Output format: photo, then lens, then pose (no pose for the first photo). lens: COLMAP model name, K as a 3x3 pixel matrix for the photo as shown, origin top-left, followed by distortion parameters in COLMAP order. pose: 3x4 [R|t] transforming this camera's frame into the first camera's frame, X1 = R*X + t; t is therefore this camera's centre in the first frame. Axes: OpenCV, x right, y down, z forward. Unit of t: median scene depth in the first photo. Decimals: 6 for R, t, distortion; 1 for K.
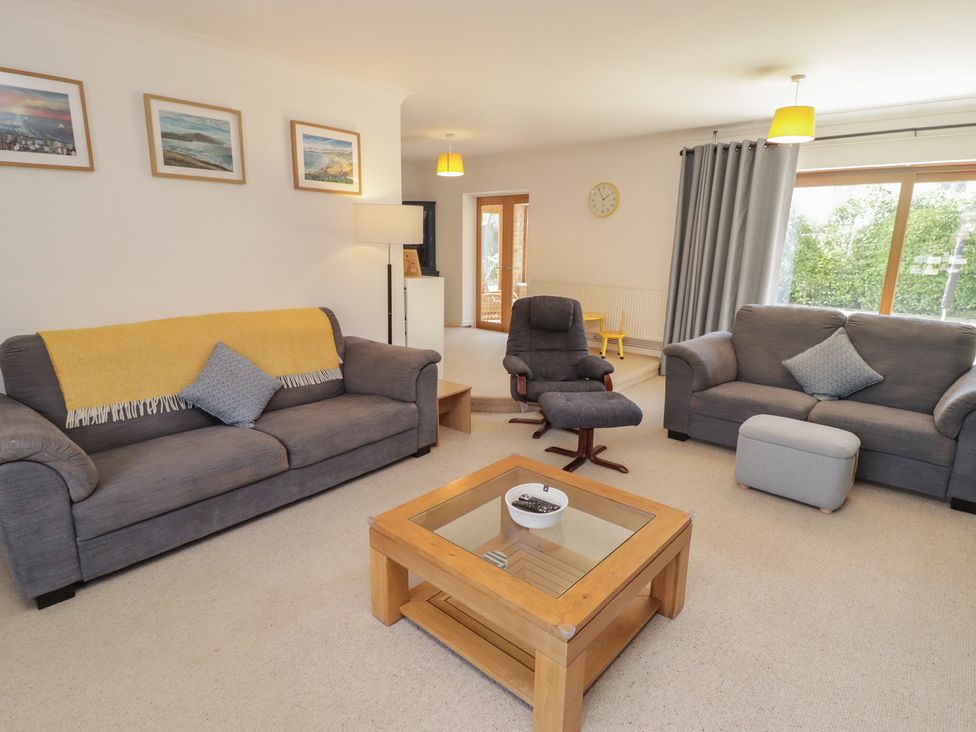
lens RADIAL K [[539.8, 0, 484.3], [0, 539.8, 351.8], [0, 0, 1]] dist [-0.001794, -0.010433]
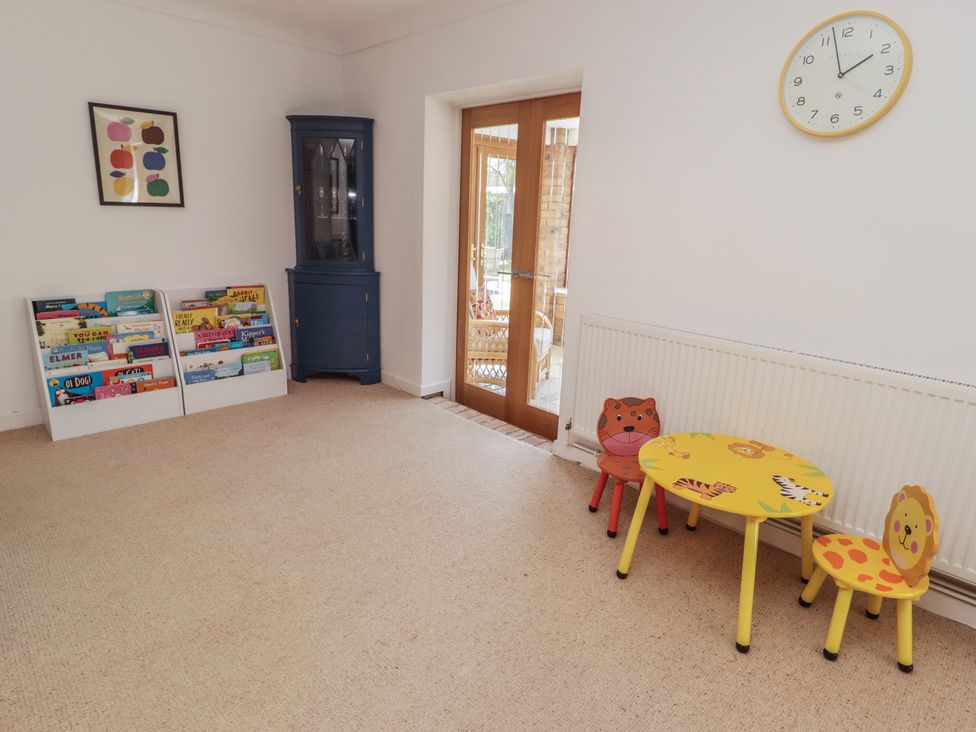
lens RADIAL K [[539.8, 0, 484.3], [0, 539.8, 351.8], [0, 0, 1]] dist [-0.001794, -0.010433]
pose [[0.996028, 0.044996, -0.076835, 0.090817], [-0.041138, 0.997847, 0.051074, -0.219639], [0.078967, -0.047710, 0.995735, 1.079617]]
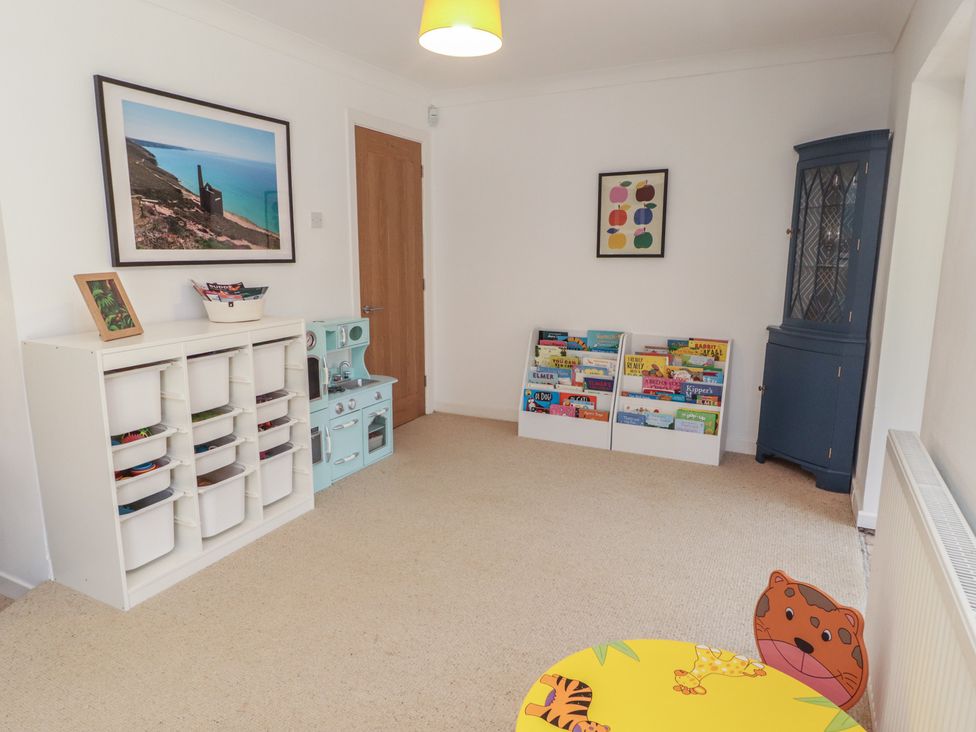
lens RADIAL K [[630.6, 0, 500.6], [0, 630.6, 368.6], [0, 0, 1]] dist [-0.005226, -0.004472]
pose [[0.247690, 0.162051, -0.955191, 0.480126], [-0.187849, 0.975236, 0.116741, -0.276060], [0.950454, 0.150516, 0.271997, 1.385646]]
